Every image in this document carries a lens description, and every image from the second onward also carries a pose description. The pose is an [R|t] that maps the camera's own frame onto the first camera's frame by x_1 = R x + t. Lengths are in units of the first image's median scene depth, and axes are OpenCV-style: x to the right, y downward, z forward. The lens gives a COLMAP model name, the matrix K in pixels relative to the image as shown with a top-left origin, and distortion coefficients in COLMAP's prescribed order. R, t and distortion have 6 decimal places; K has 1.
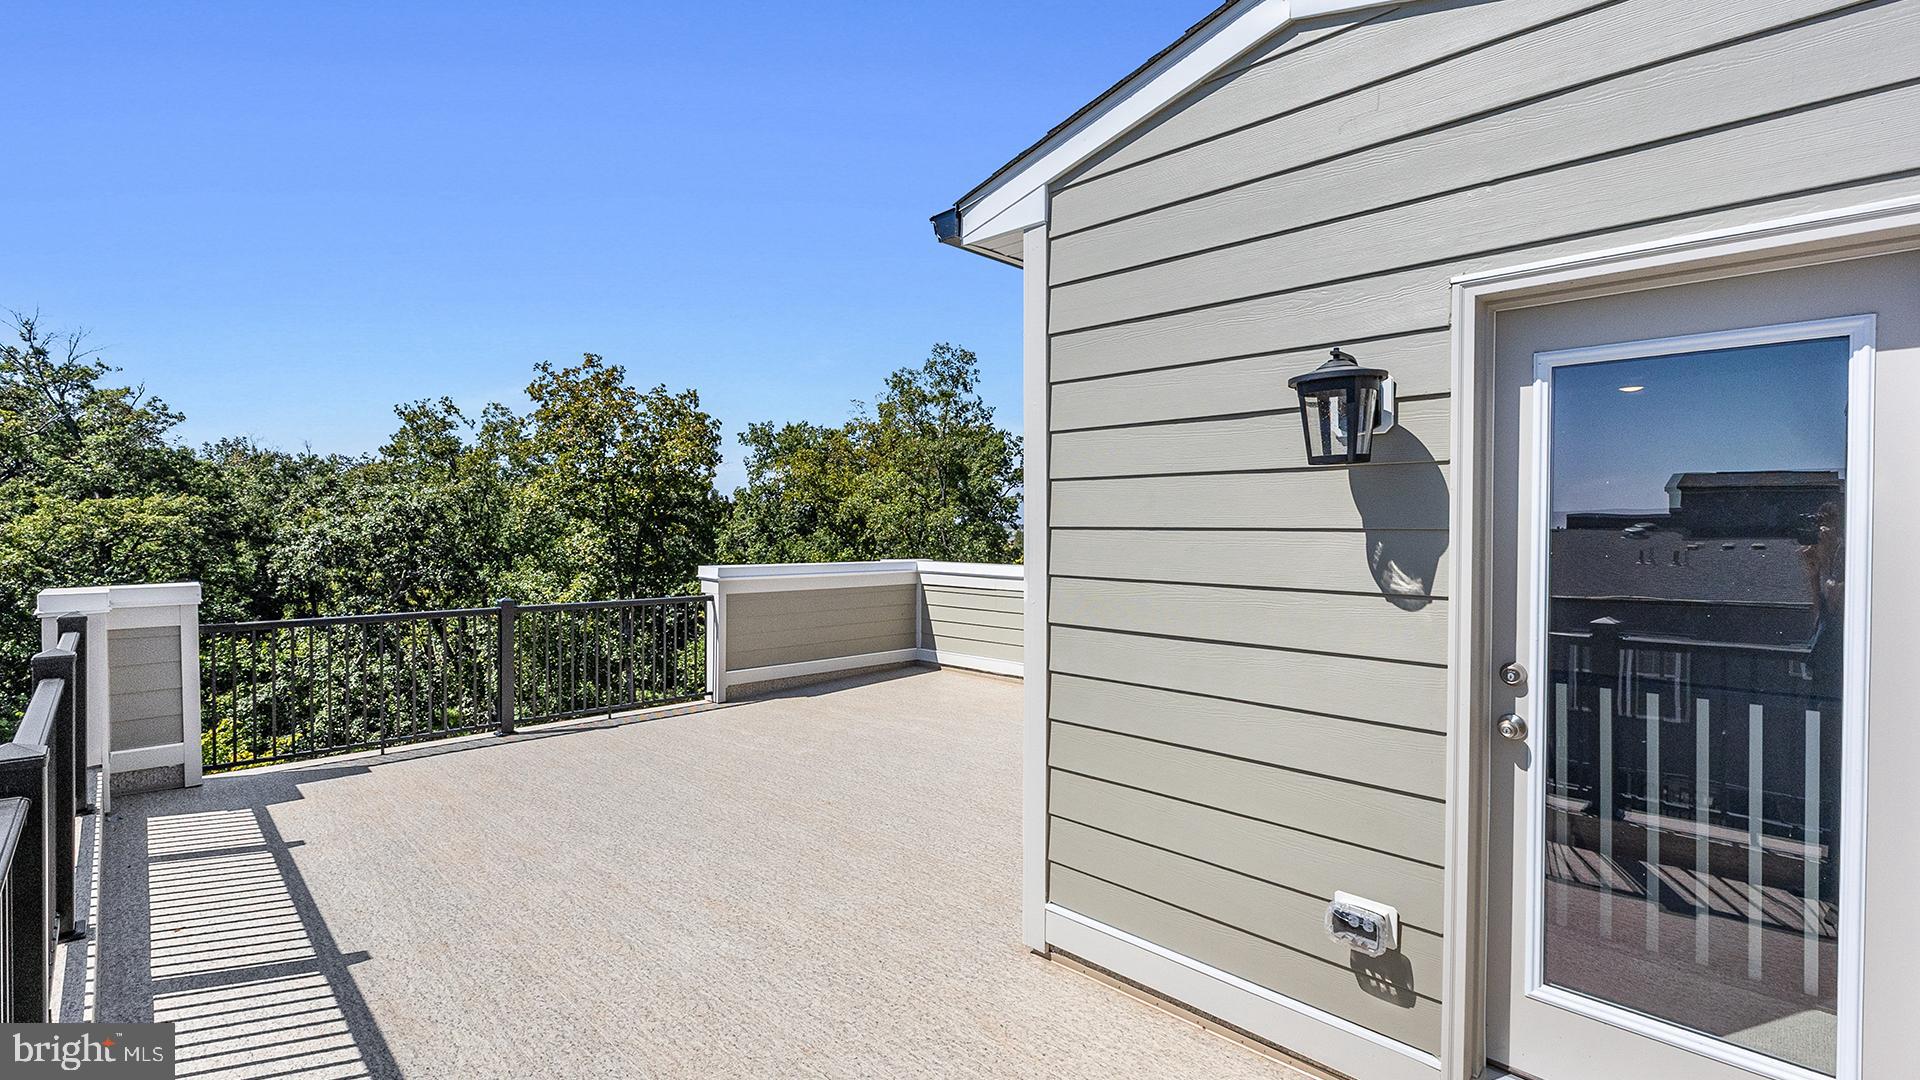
lens RADIAL K [[857.4, 0, 957.1], [0, 857.4, 539.3], [0, 0, 1]] dist [0.010243, 0.000516]
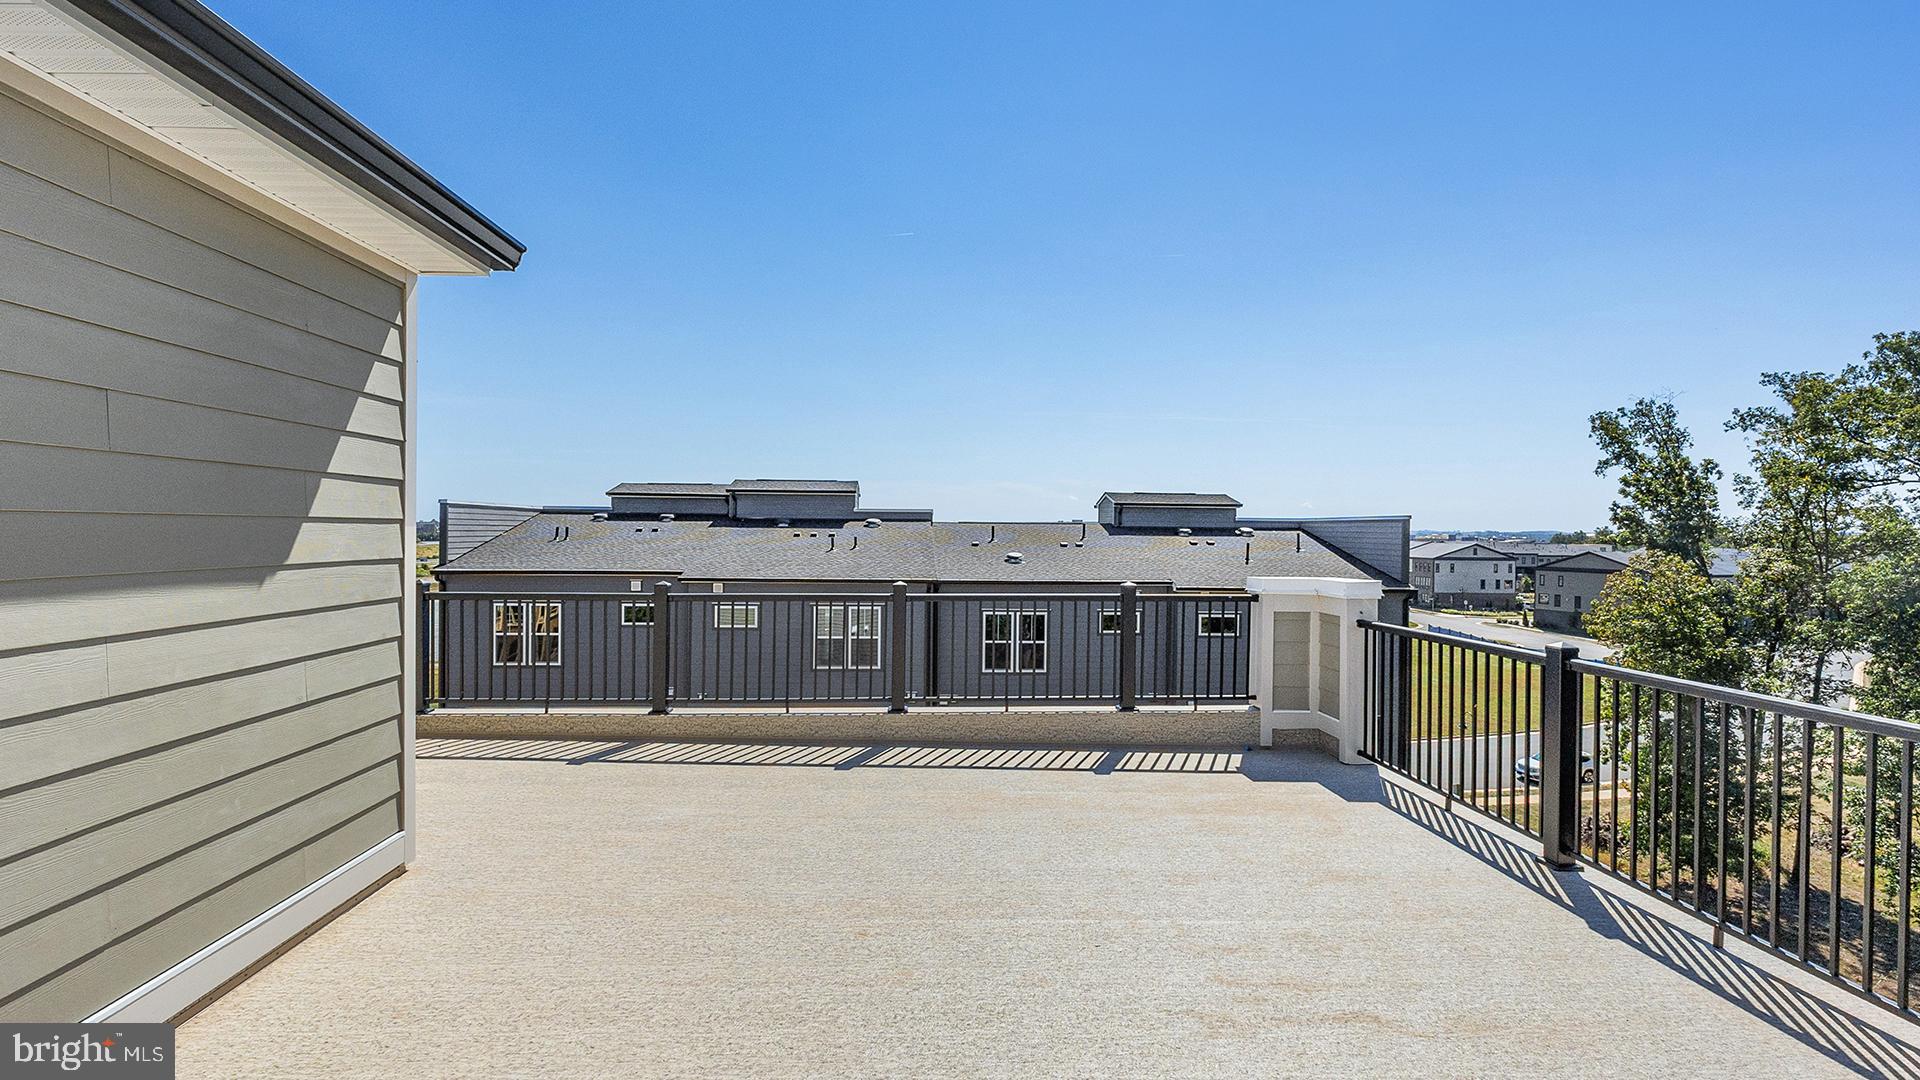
lens RADIAL K [[857.4, 0, 957.1], [0, 857.4, 539.3], [0, 0, 1]] dist [0.010243, 0.000516]
pose [[-0.656860, 0.000596, -0.754012, 0.046765], [-0.013406, 0.999832, 0.012469, -0.001176], [0.753894, 0.018299, -0.656742, 0.232831]]
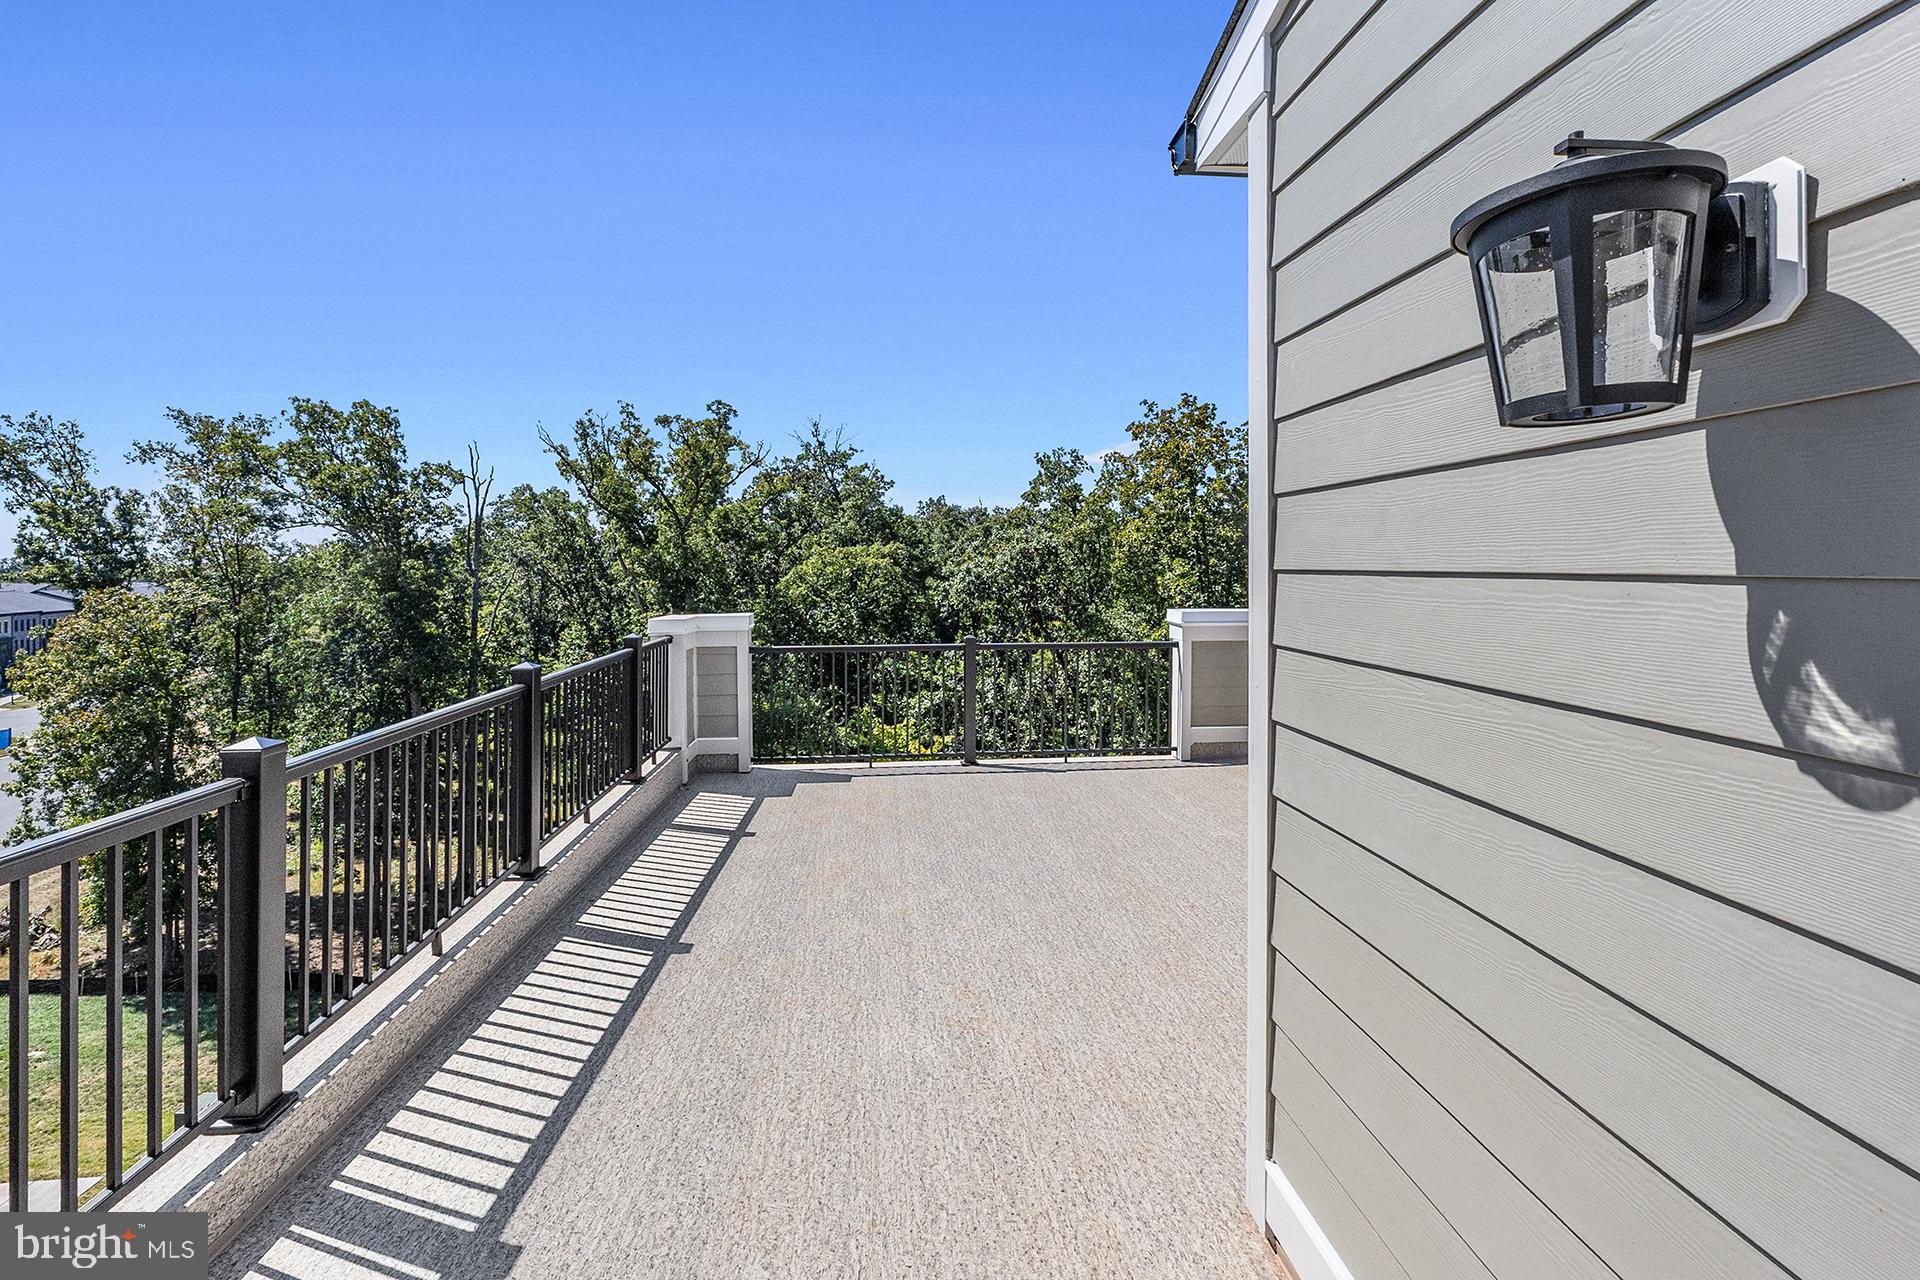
lens RADIAL K [[883.3, 0, 956.3], [0, 883.3, 574.9], [0, 0, 1]] dist [-0.000470, 0.000168]
pose [[0.776000, 0.001207, -0.630732, 0.030936], [-0.002988, 0.999994, -0.001762, -0.000792], [0.630726, 0.003252, 0.775999, 0.031296]]
